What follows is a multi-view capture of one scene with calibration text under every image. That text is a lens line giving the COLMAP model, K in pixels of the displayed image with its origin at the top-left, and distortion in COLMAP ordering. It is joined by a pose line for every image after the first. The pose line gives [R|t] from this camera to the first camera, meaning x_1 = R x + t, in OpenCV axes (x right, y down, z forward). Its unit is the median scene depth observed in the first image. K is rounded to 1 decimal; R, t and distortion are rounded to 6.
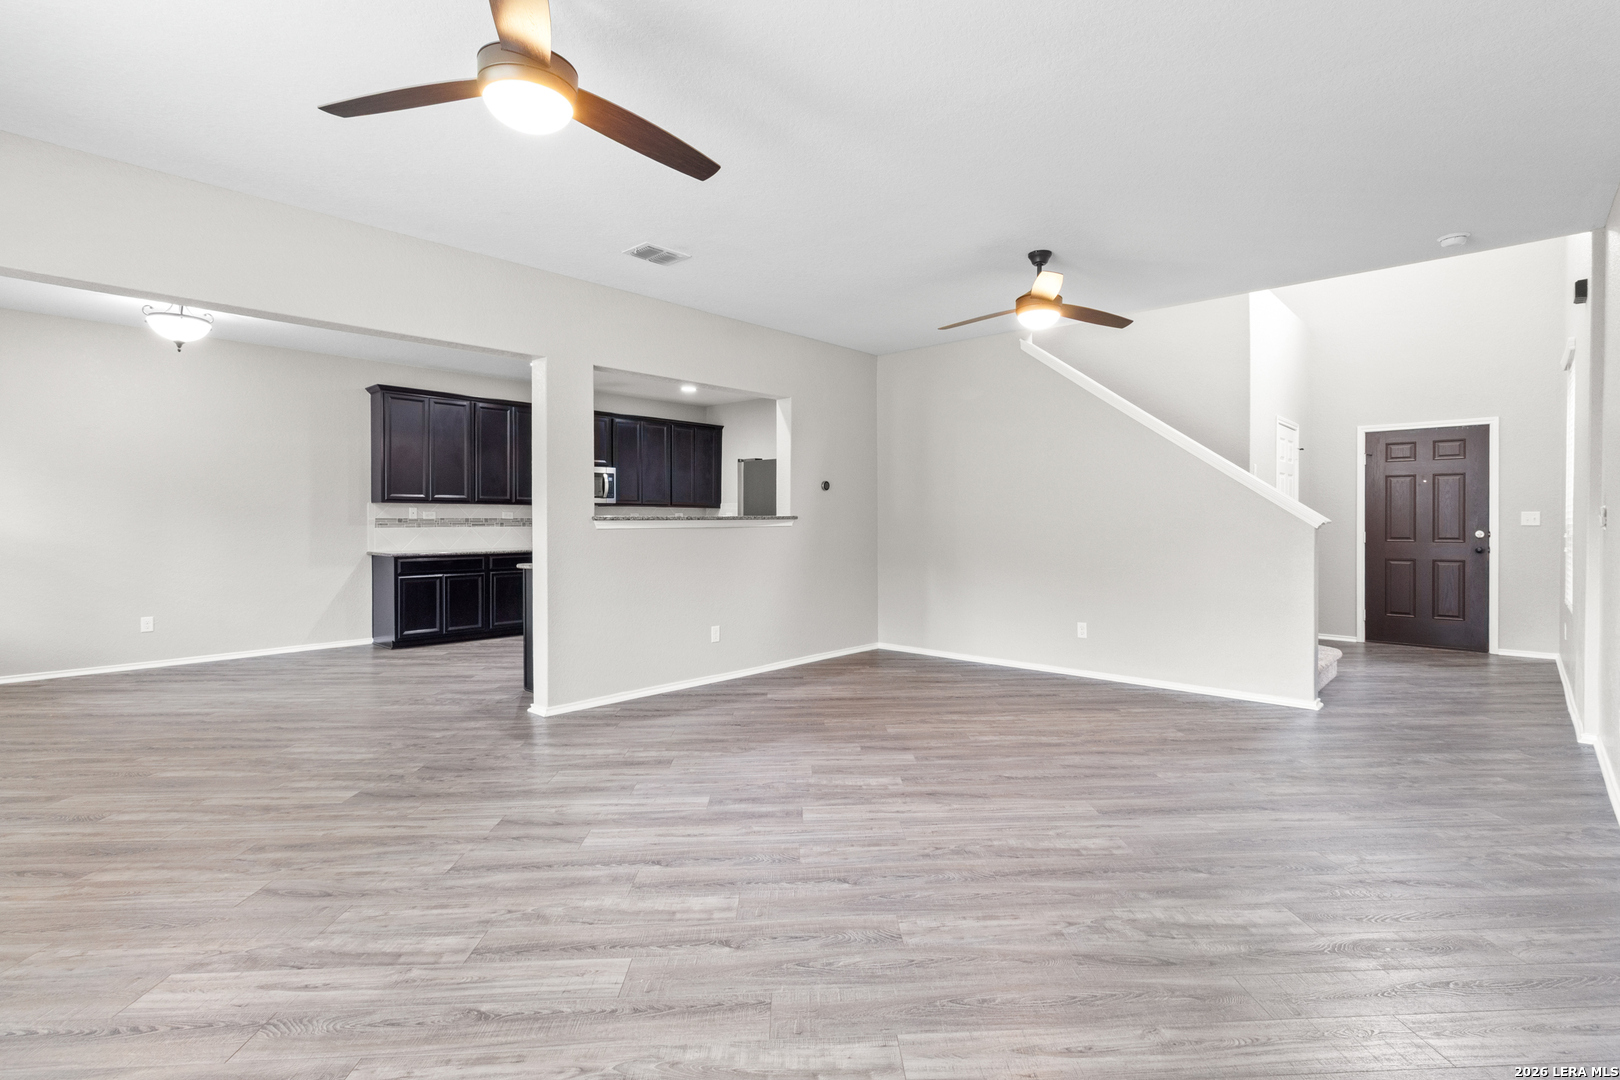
lens RADIAL K [[757.7, 0, 835.2], [0, 757.7, 526.5], [0, 0, 1]] dist [-0.000508, 0.000211]
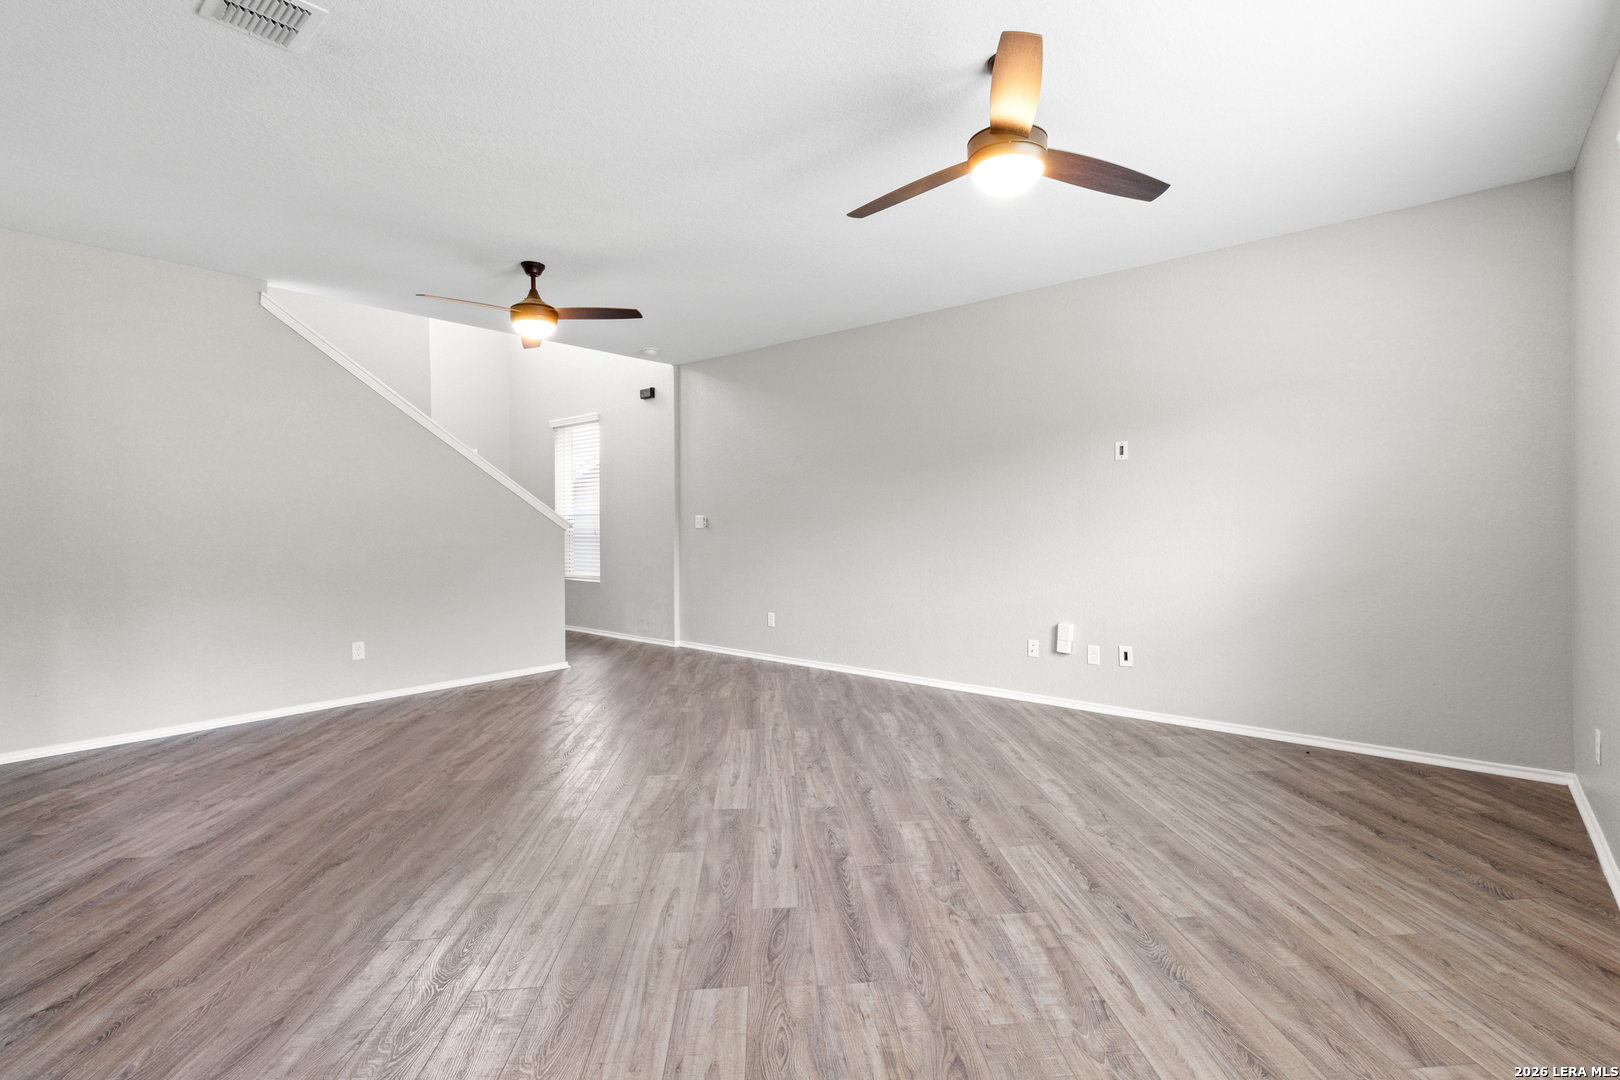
lens RADIAL K [[757.7, 0, 835.2], [0, 757.7, 526.5], [0, 0, 1]] dist [-0.000508, 0.000211]
pose [[-0.029682, -0.007211, 0.999533, -0.762405], [0.020422, 0.999761, 0.007819, -0.003899], [-0.999351, 0.020645, -0.029527, 0.633178]]
